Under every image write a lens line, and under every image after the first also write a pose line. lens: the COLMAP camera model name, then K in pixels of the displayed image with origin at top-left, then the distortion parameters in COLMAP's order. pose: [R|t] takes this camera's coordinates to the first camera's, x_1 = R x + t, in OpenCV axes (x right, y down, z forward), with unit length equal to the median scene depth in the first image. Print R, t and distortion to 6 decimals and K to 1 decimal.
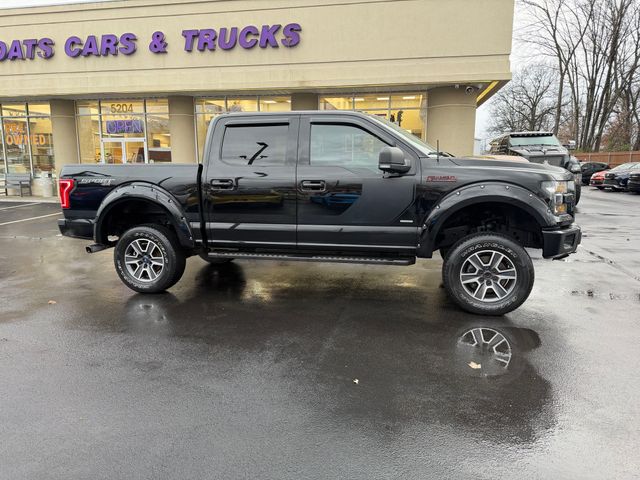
lens RADIAL K [[450.8, 0, 318.8], [0, 450.8, 239.2], [0, 0, 1]] dist [0.031652, -0.044867]
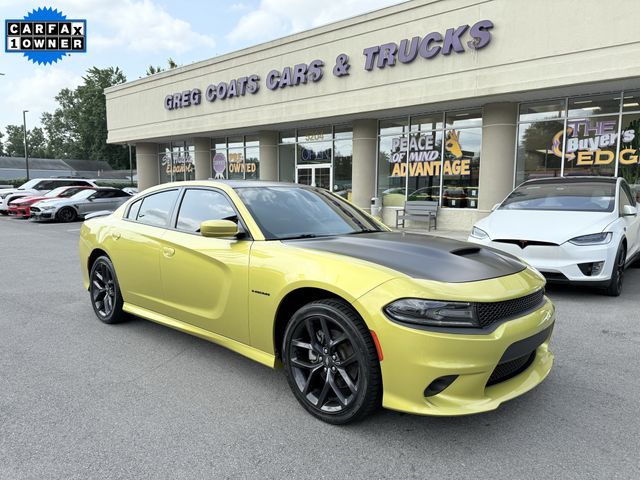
lens RADIAL K [[450.8, 0, 321.5], [0, 450.8, 246.2], [0, 0, 1]] dist [0.031652, -0.044867]
pose [[0.874790, 0.060606, -0.480696, 0.102324], [-0.079788, 0.996620, -0.019547, -0.020379], [0.477887, 0.055453, 0.876669, 0.139024]]
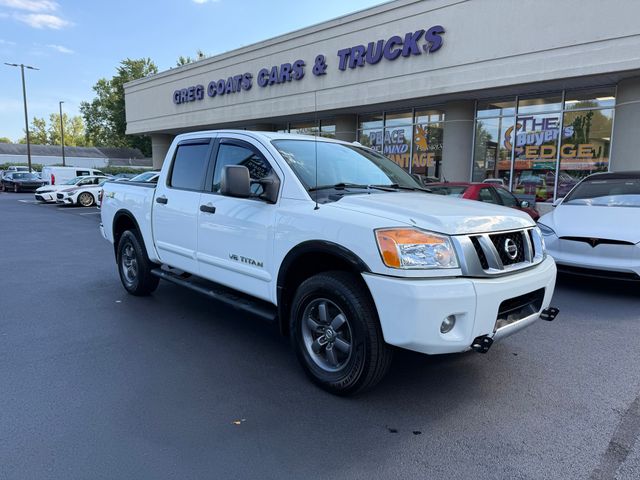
lens RADIAL K [[450.8, 0, 327.7], [0, 450.8, 248.1], [0, 0, 1]] dist [0.031652, -0.044867]
pose [[0.841801, 0.088826, -0.532430, 0.268544], [-0.094488, 0.995386, 0.016670, -0.022918], [0.531454, 0.036275, 0.846310, 0.118701]]
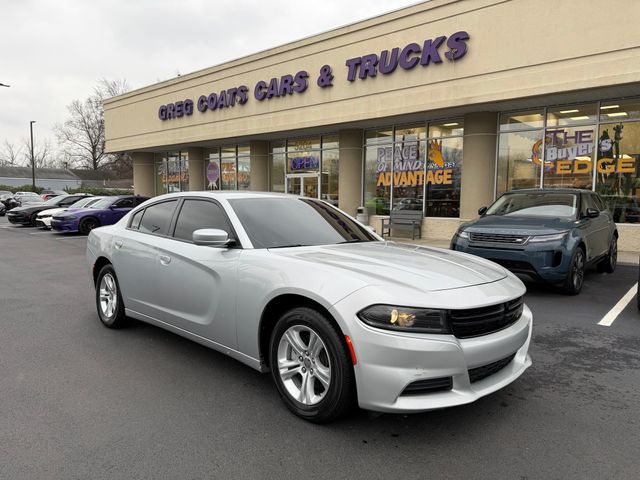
lens RADIAL K [[450.8, 0, 323.5], [0, 450.8, 244.7], [0, 0, 1]] dist [0.031652, -0.044867]
pose [[0.866961, 0.051809, -0.495676, 0.152624], [-0.084389, 0.995481, -0.043551, -0.022293], [0.491180, 0.079586, 0.867415, 0.164604]]
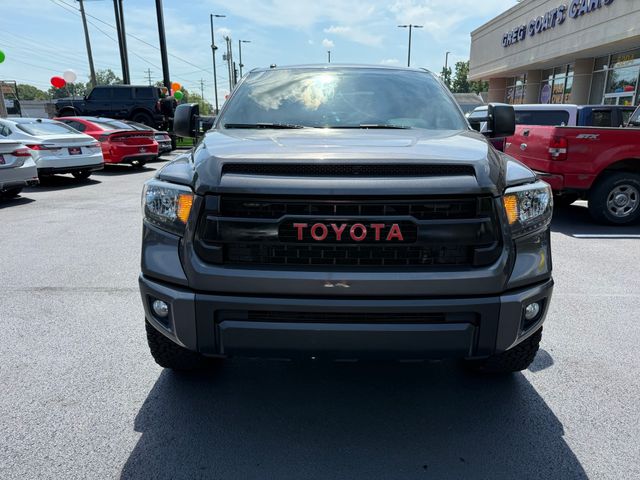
lens RADIAL K [[450.8, 0, 316.8], [0, 450.8, 249.1], [0, 0, 1]] dist [0.031652, -0.044867]
pose [[0.162927, 0.265329, -0.950292, 0.547496], [-0.150746, 0.958548, 0.241789, -0.045668], [0.975054, 0.103859, 0.196171, 0.257871]]
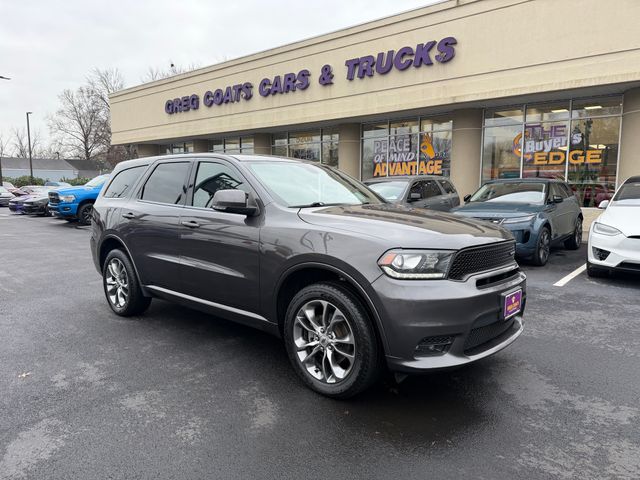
lens RADIAL K [[450.8, 0, 325.1], [0, 450.8, 246.8], [0, 0, 1]] dist [0.031652, -0.044867]
pose [[0.877664, 0.057474, -0.475818, 0.180029], [-0.072915, 0.997239, -0.014038, -0.009426], [0.473698, 0.047015, 0.879431, 0.067214]]
